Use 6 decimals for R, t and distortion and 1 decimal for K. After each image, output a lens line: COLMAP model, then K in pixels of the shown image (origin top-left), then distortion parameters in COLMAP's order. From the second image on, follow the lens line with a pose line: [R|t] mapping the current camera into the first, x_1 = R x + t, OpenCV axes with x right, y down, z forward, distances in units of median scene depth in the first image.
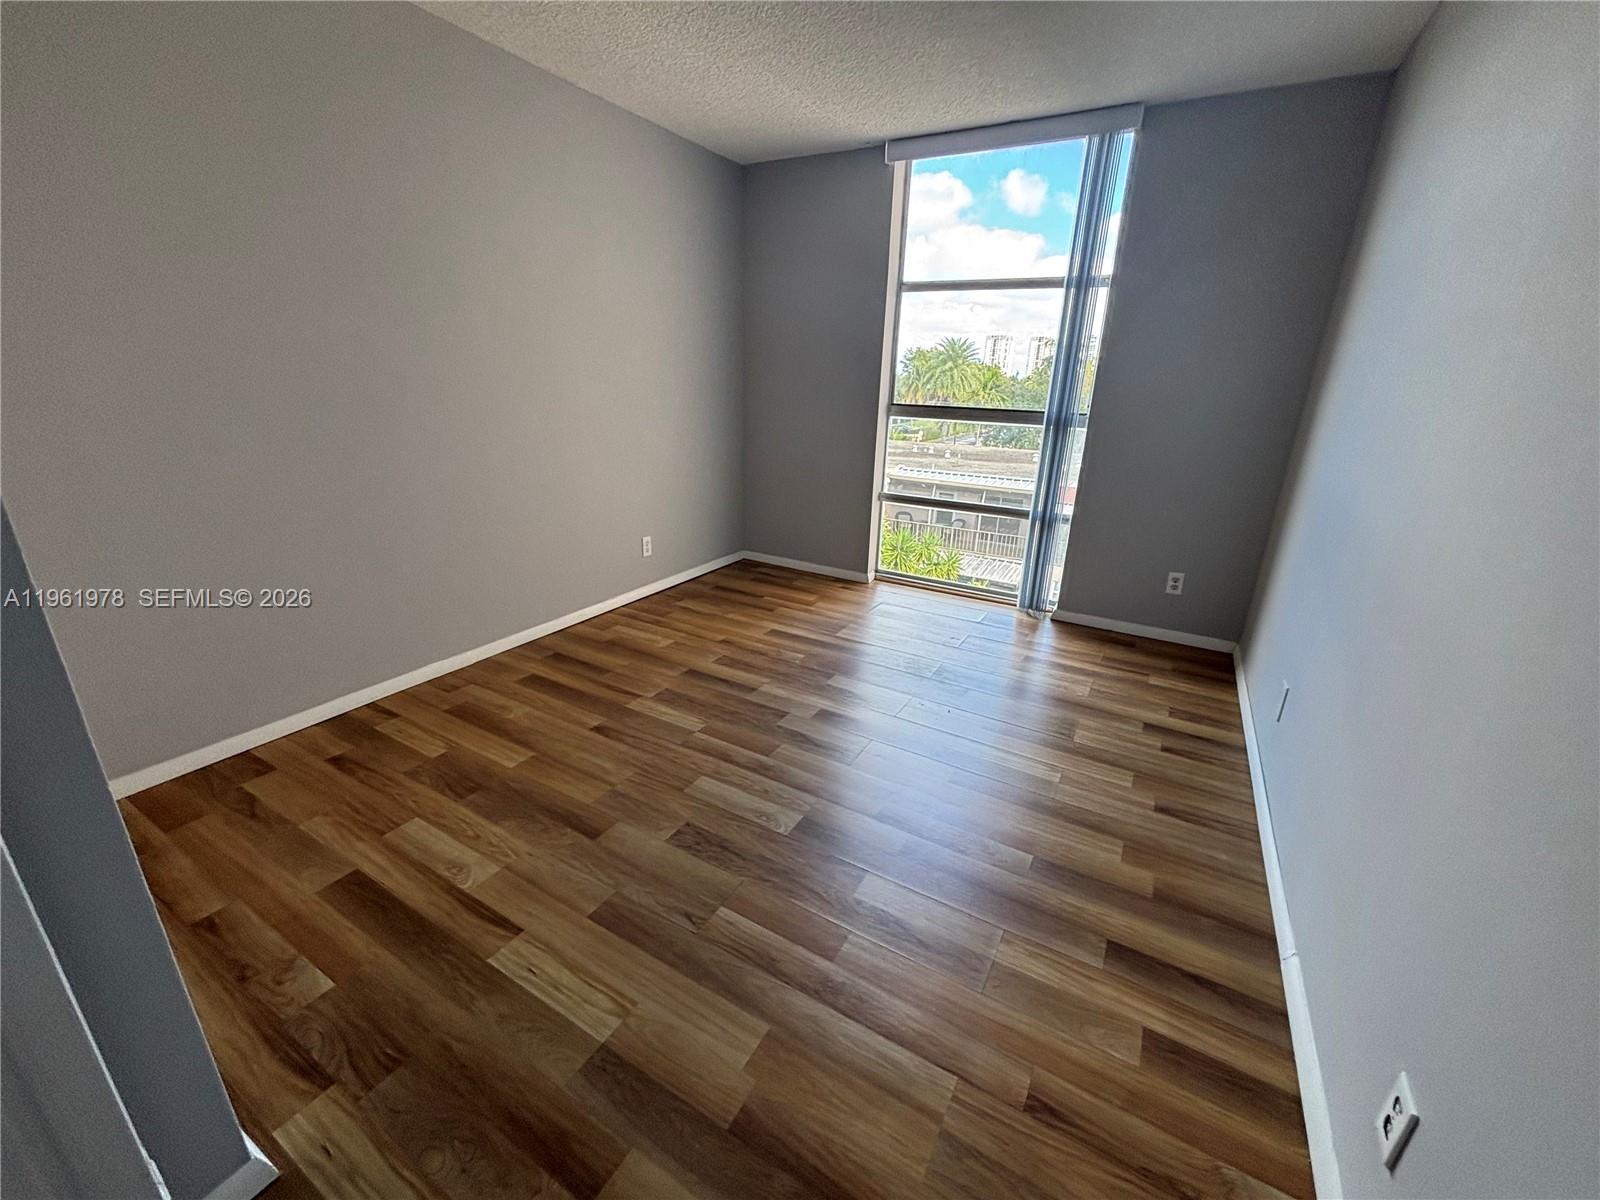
lens RADIAL K [[641.4, 0, 799.5], [0, 641.4, 598.3], [0, 0, 1]] dist [-0.002765, -0.000045]
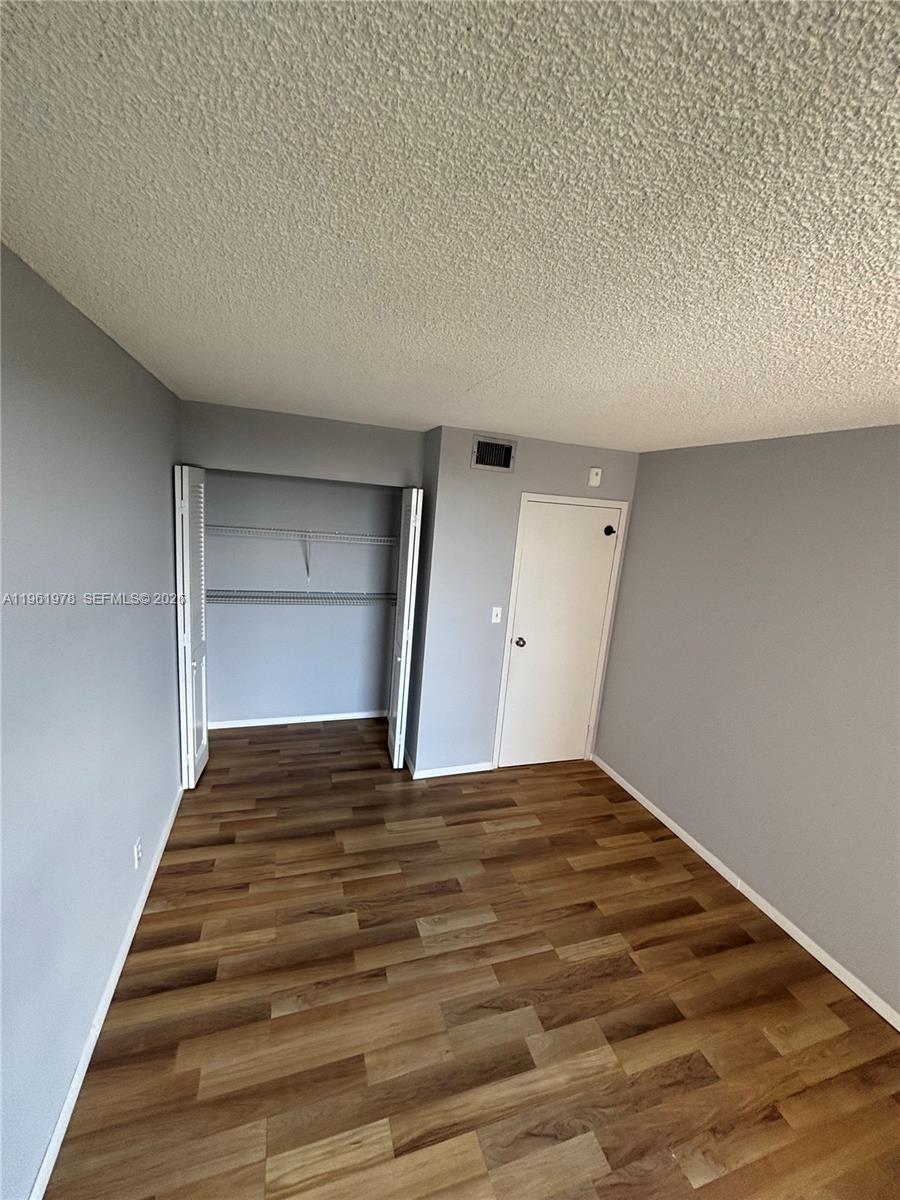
lens RADIAL K [[481.0, 0, 449.6], [0, 481.0, 600.0], [0, 0, 1]] dist [-0.002765, -0.000045]
pose [[-0.661972, 0.059227, -0.747185, 0.684870], [-0.339276, 0.865221, 0.369166, -0.710366], [0.668345, 0.497880, -0.552658, 1.153512]]
